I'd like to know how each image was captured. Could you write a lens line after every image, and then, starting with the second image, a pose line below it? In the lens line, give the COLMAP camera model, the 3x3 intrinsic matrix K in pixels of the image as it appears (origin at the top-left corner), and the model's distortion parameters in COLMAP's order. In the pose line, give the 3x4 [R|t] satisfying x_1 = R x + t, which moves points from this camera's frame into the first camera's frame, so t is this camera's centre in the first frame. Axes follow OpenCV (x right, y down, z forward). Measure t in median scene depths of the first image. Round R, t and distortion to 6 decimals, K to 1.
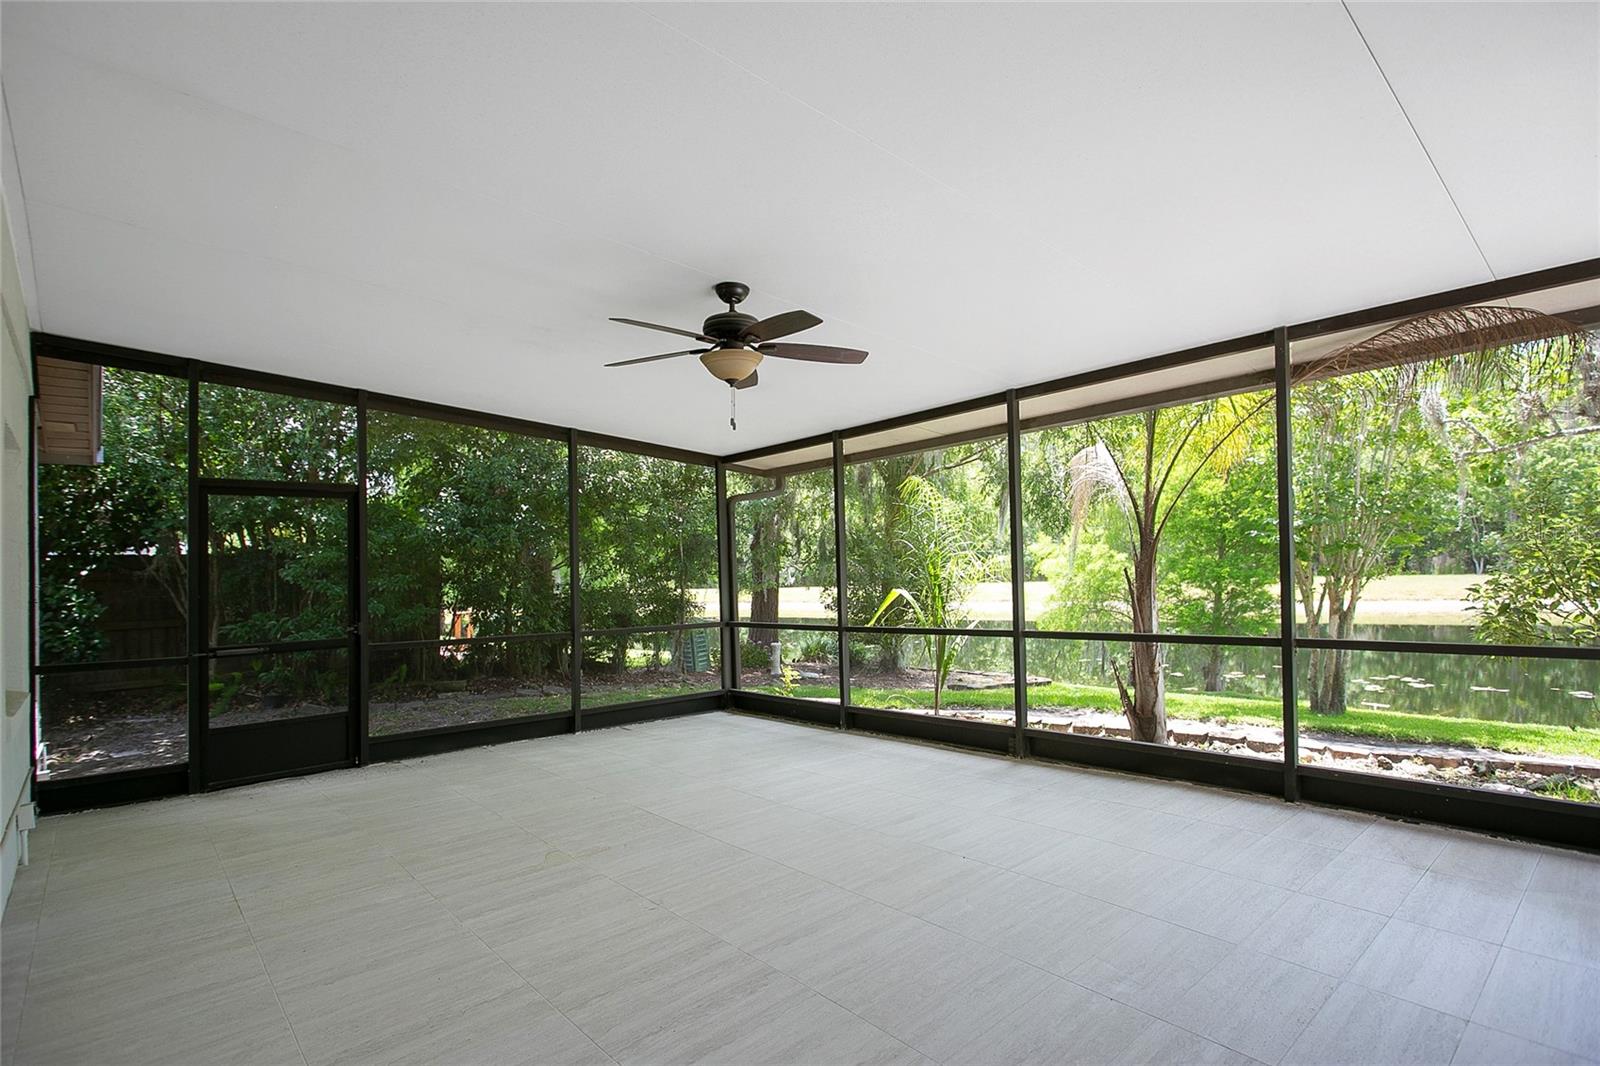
lens RADIAL K [[777.6, 0, 795.6], [0, 777.6, 528.4], [0, 0, 1]] dist [-0.002079, -0.000119]
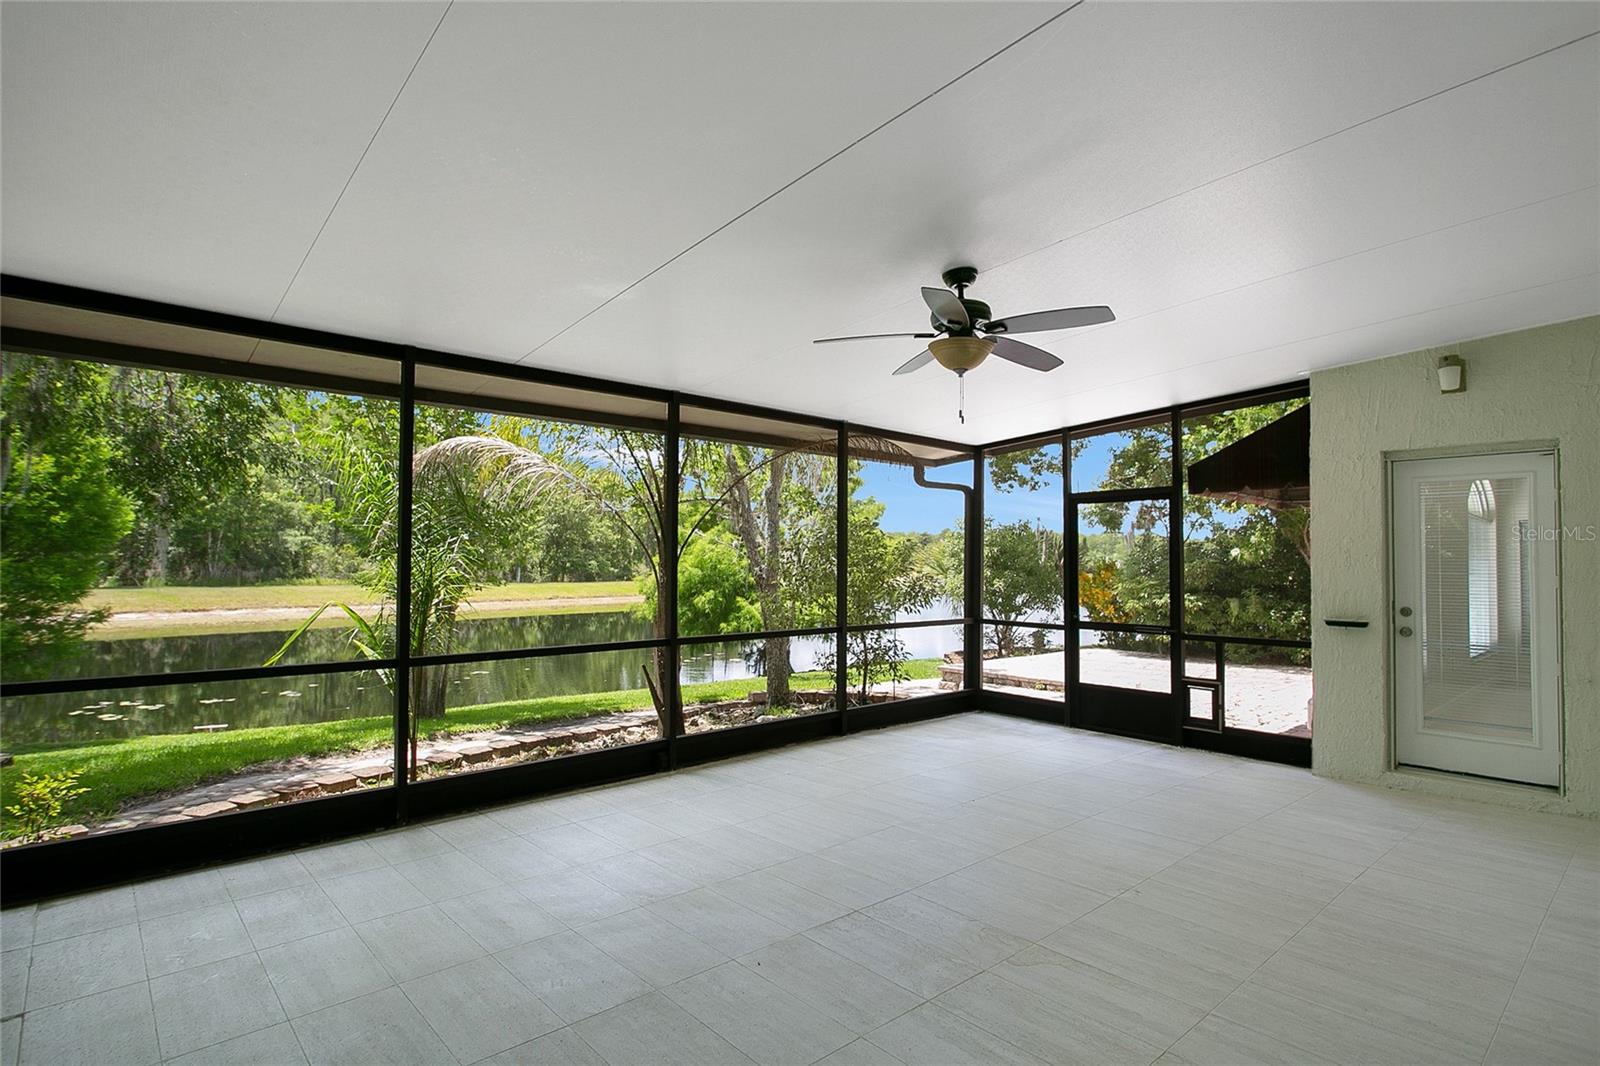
lens RADIAL K [[826.8, 0, 800.0], [0, 826.8, 533.0], [0, 0, 1]] dist [-0.028660, -0.000183]
pose [[-0.008314, 0.069067, 0.997577, -0.922148], [-0.062505, 0.995625, -0.069453, 0.074148], [-0.998010, -0.062931, -0.003961, 1.038522]]
